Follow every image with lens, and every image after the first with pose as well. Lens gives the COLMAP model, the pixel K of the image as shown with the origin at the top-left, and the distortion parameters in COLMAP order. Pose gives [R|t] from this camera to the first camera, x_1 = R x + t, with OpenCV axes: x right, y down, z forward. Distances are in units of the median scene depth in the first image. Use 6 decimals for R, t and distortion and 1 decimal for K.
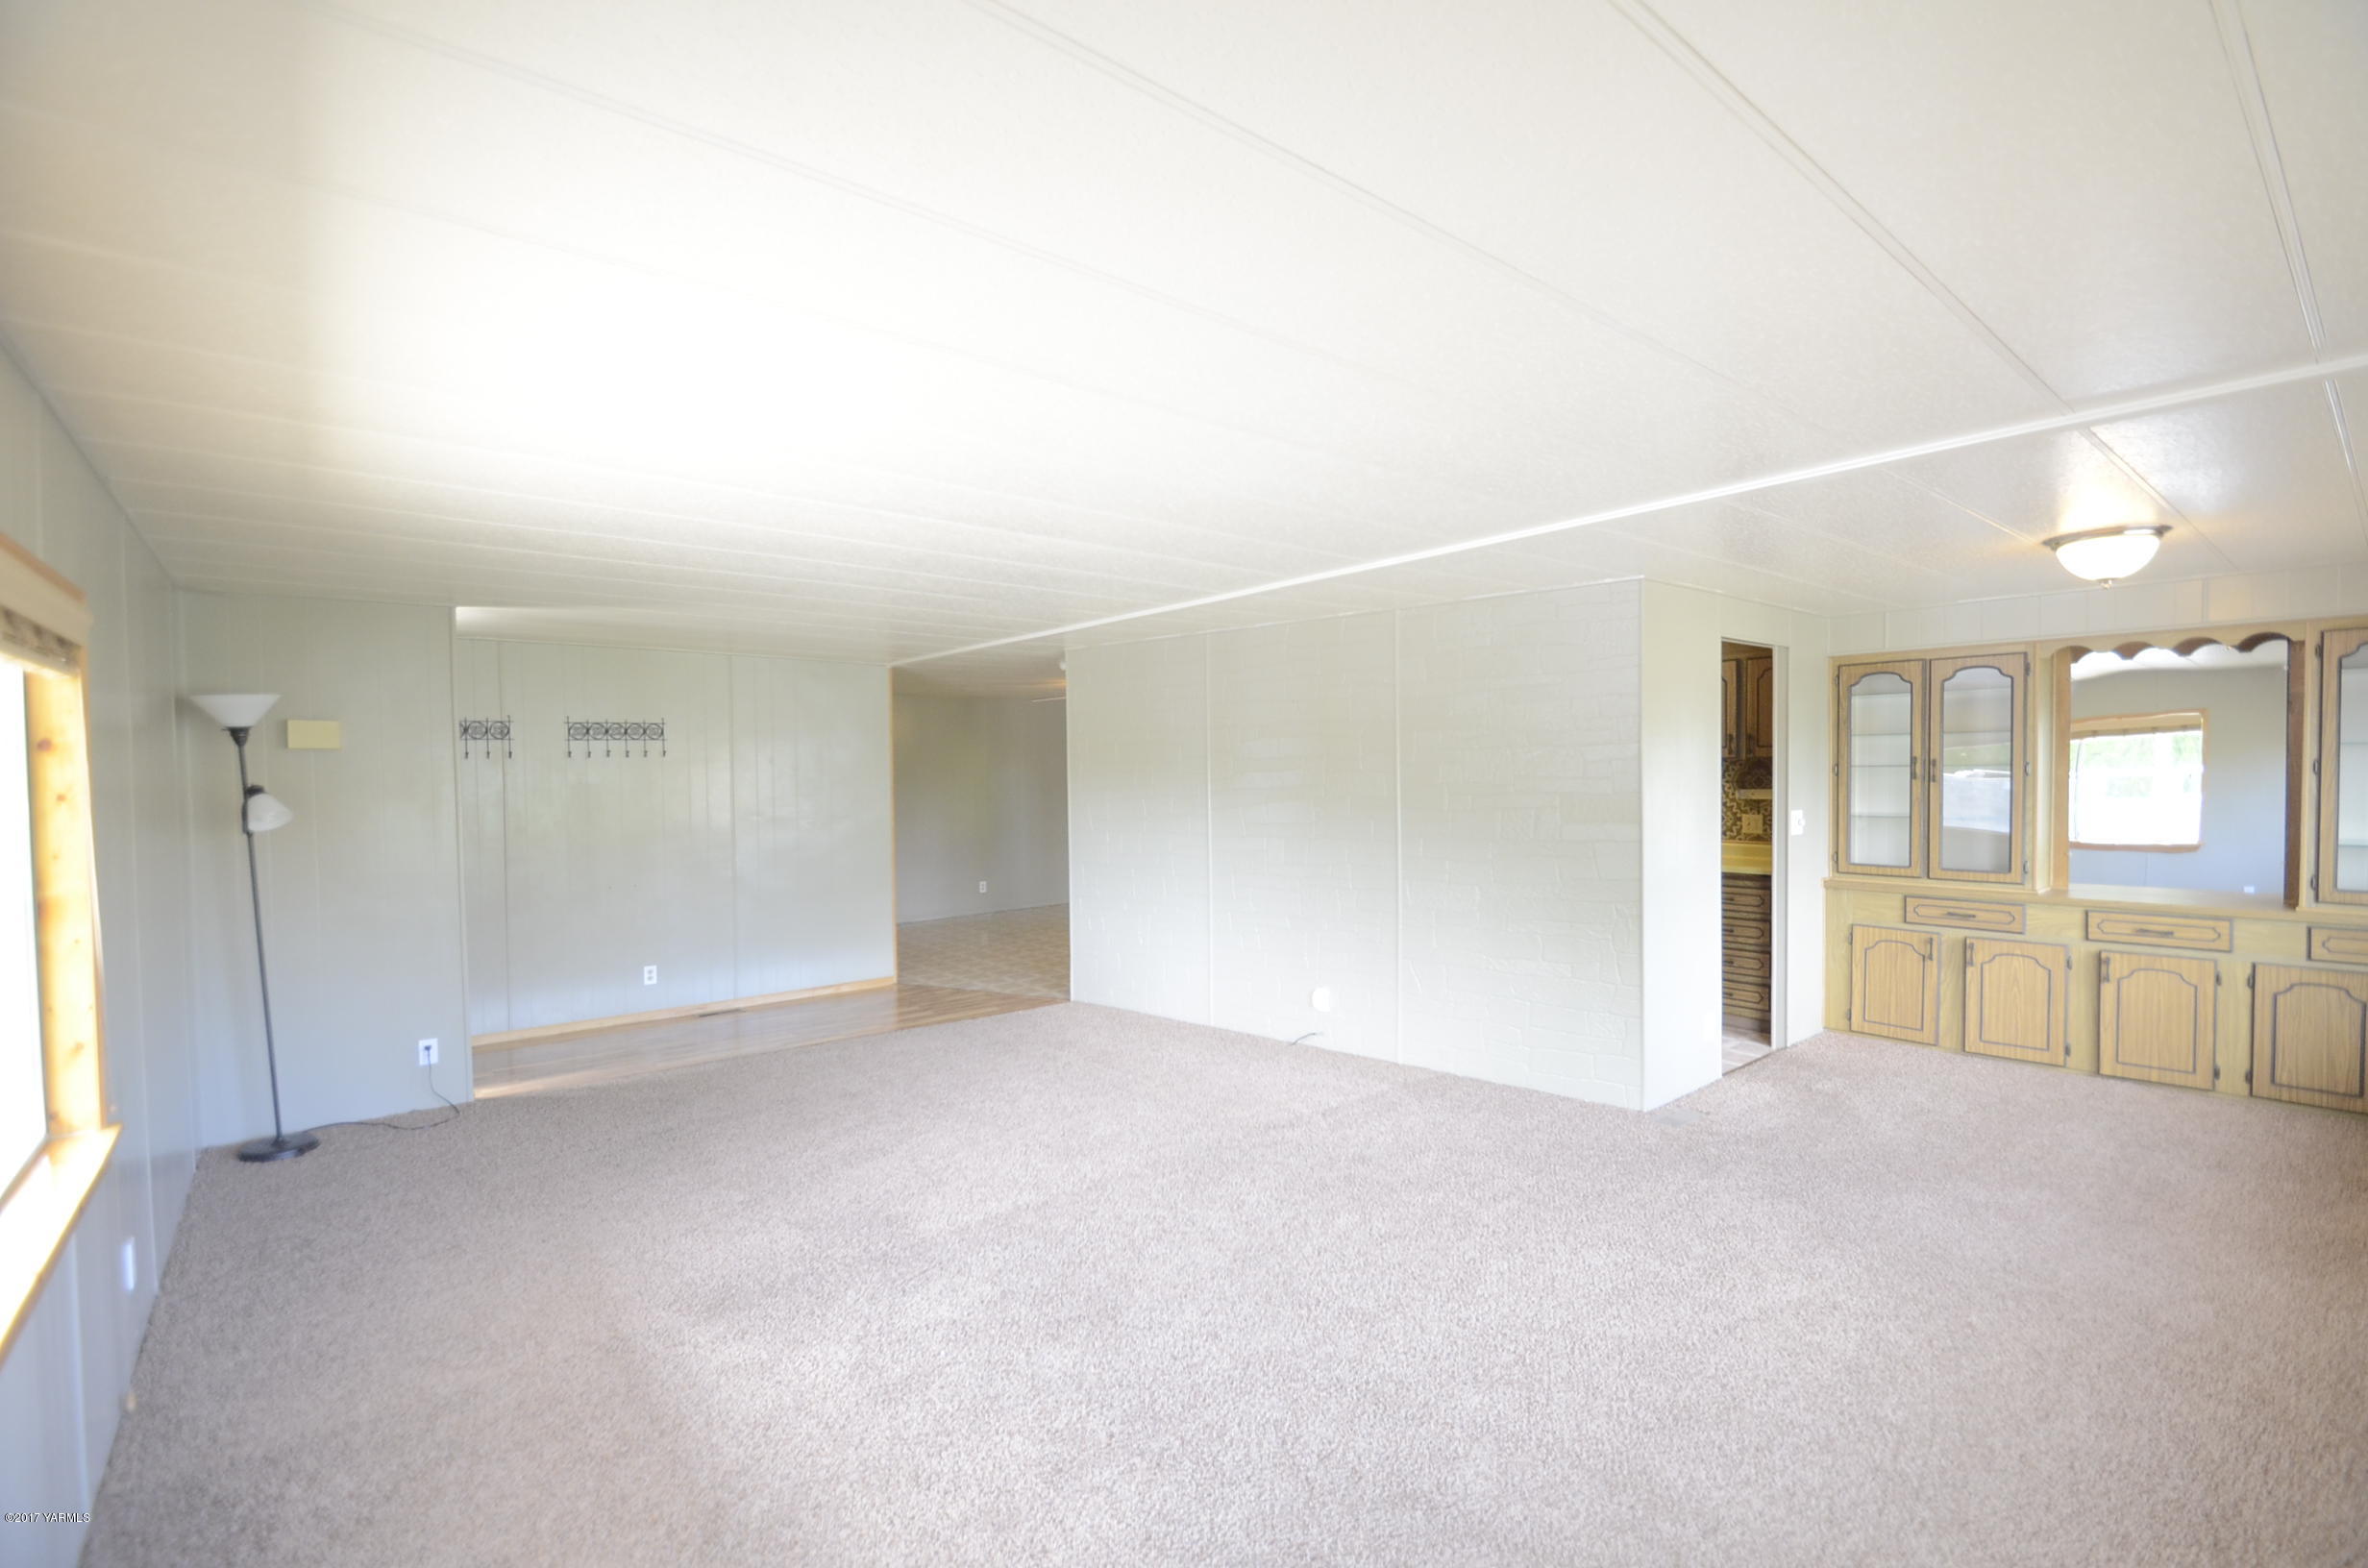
lens RADIAL K [[1048.9, 0, 1184.0], [0, 1048.9, 784.0], [0, 0, 1]] dist [-0.001234, -0.008613]
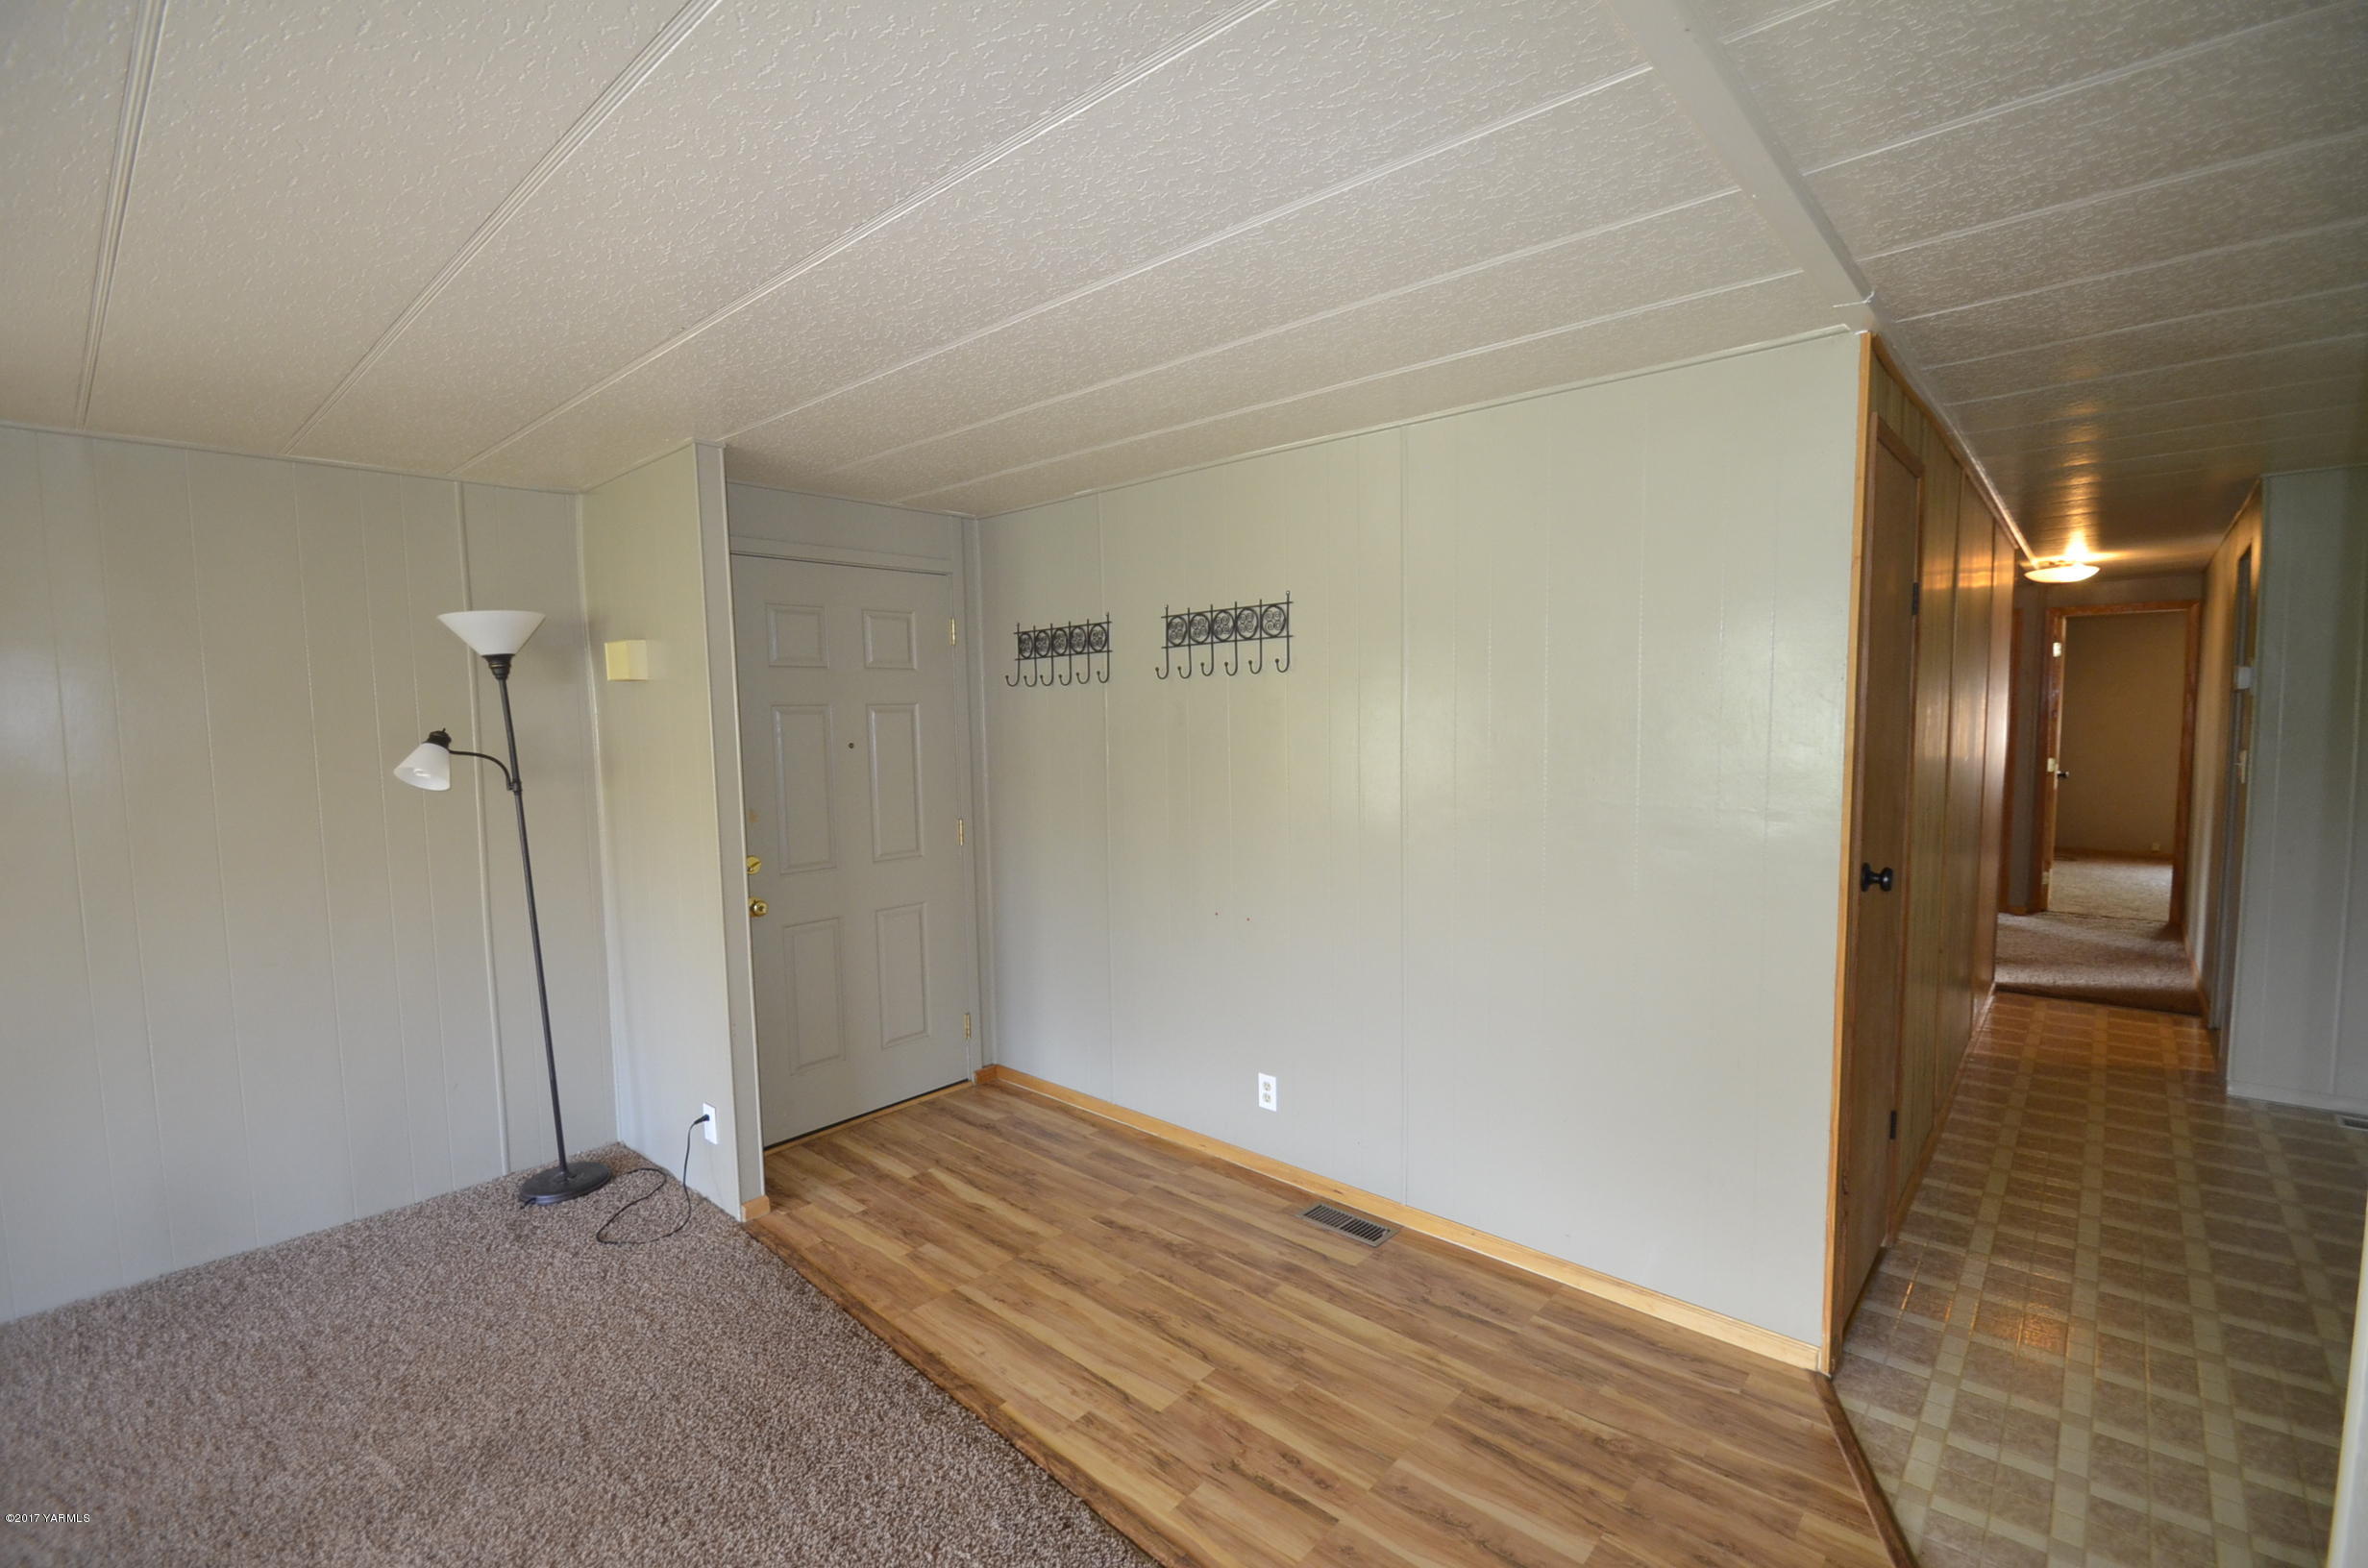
lens RADIAL K [[1048.9, 0, 1184.0], [0, 1048.9, 784.0], [0, 0, 1]] dist [-0.001234, -0.008613]
pose [[0.149176, 0.082180, -0.985390, -0.011979], [0.000305, 0.996537, 0.083156, -0.015006], [0.988811, -0.012705, 0.148634, 0.916034]]
